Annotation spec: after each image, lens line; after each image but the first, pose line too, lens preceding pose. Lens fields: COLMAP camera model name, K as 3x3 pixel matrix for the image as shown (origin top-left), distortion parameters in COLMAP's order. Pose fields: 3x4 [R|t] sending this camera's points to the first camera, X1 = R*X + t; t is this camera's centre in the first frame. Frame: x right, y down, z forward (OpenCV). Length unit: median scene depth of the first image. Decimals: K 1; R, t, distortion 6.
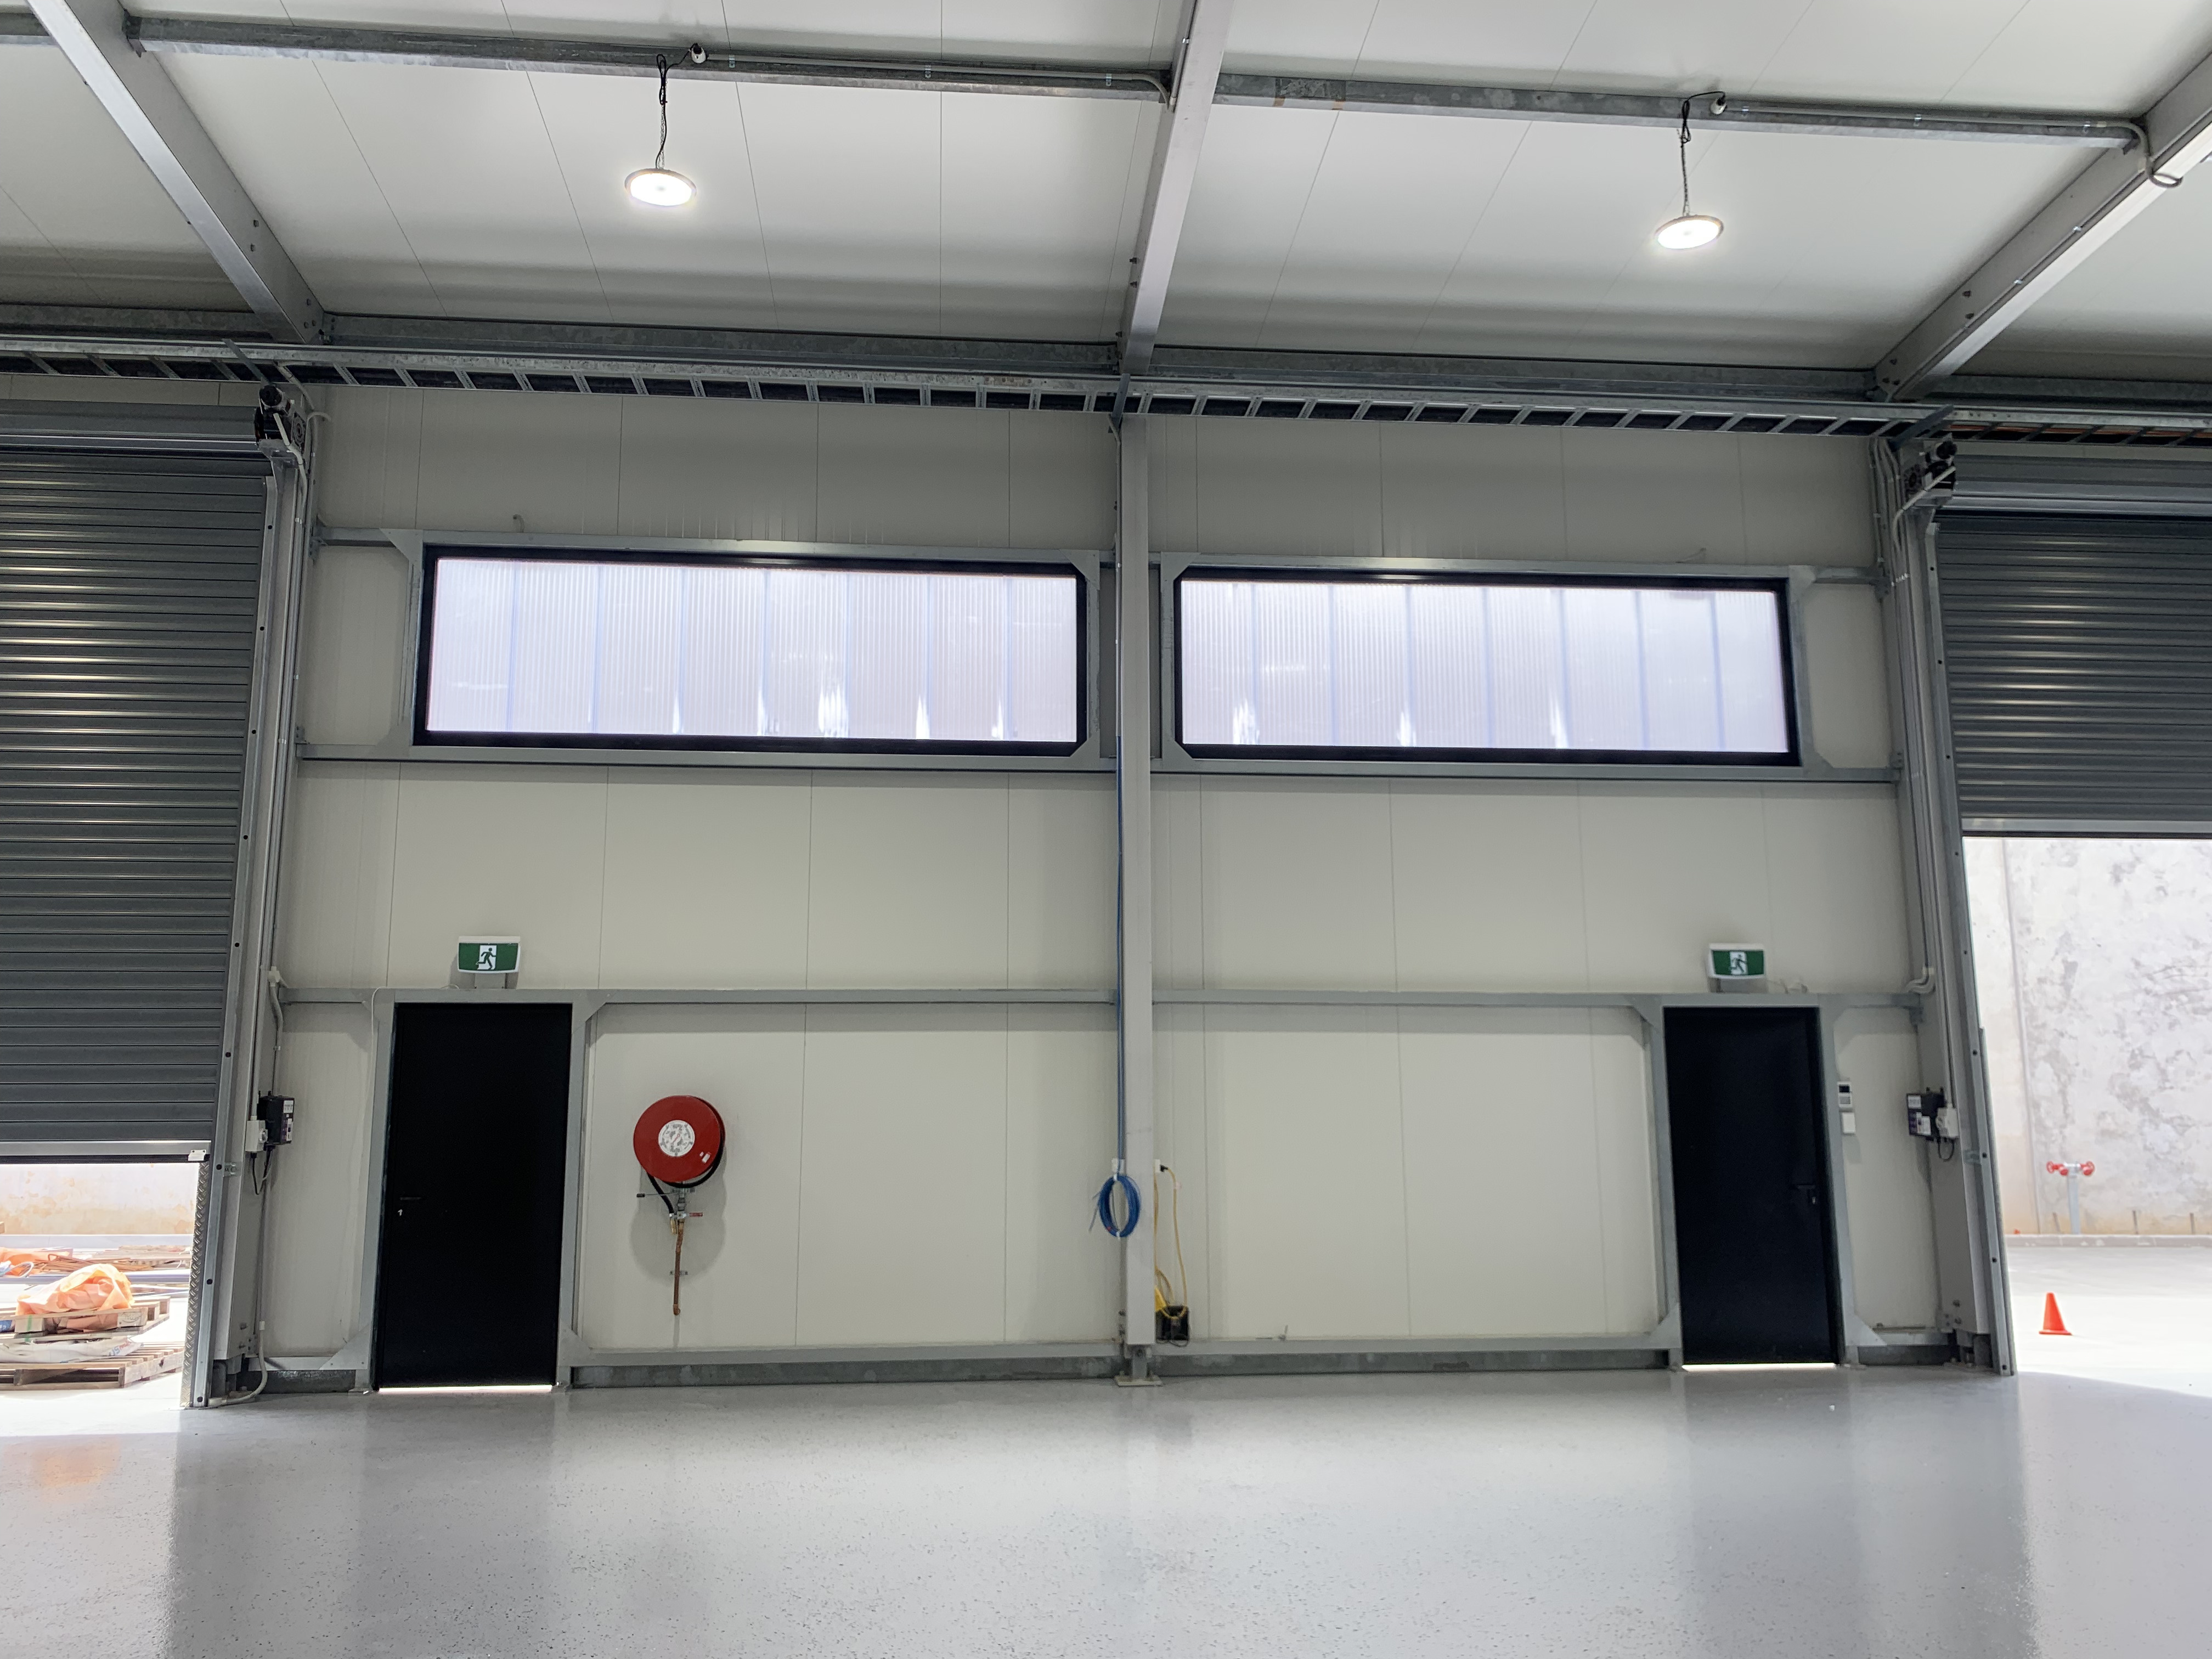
lens RADIAL K [[1686.0, 0, 1096.0], [0, 1686.0, 825.9], [0, 0, 1]] dist [0.008606, -0.004343]
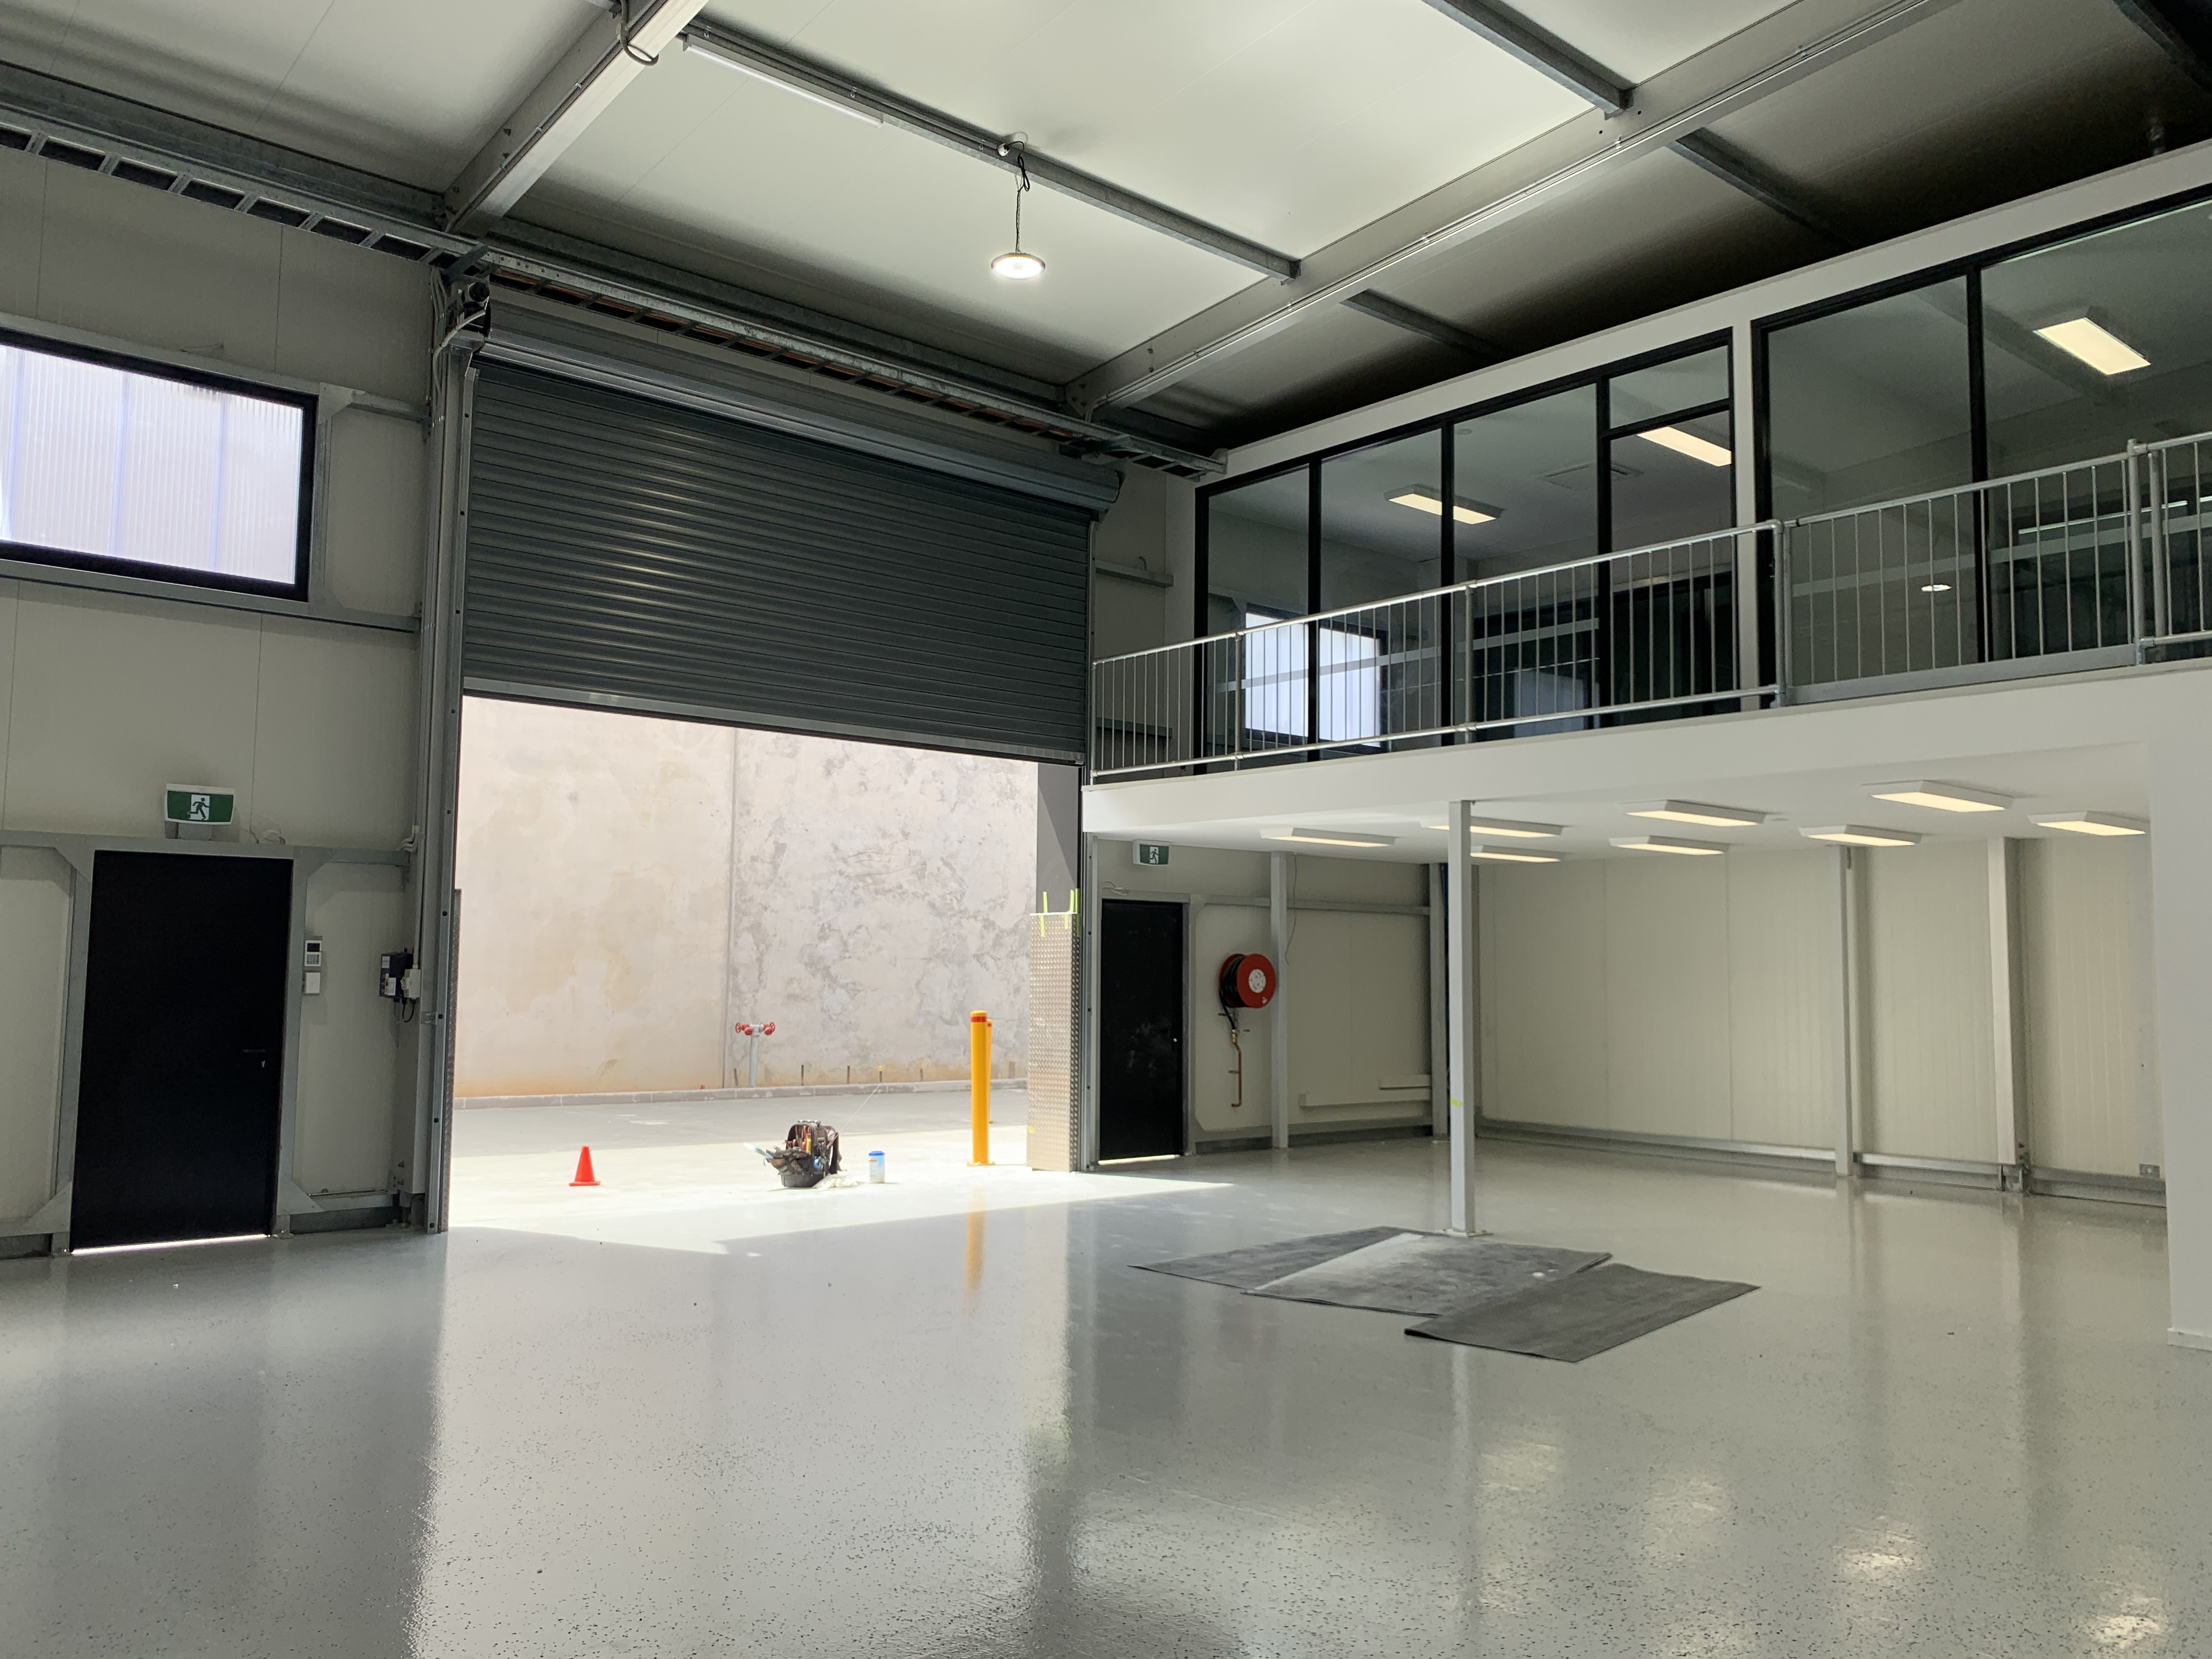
lens RADIAL K [[1656.3, 0, 1106.0], [0, 1656.3, 829.5], [0, 0, 1]] dist [0.090459, -0.190692]
pose [[0.813478, 0.062797, 0.578196, 0.246945], [-0.108251, 0.993130, 0.044438, 0.000541], [-0.571433, -0.098740, 0.814687, -0.009605]]
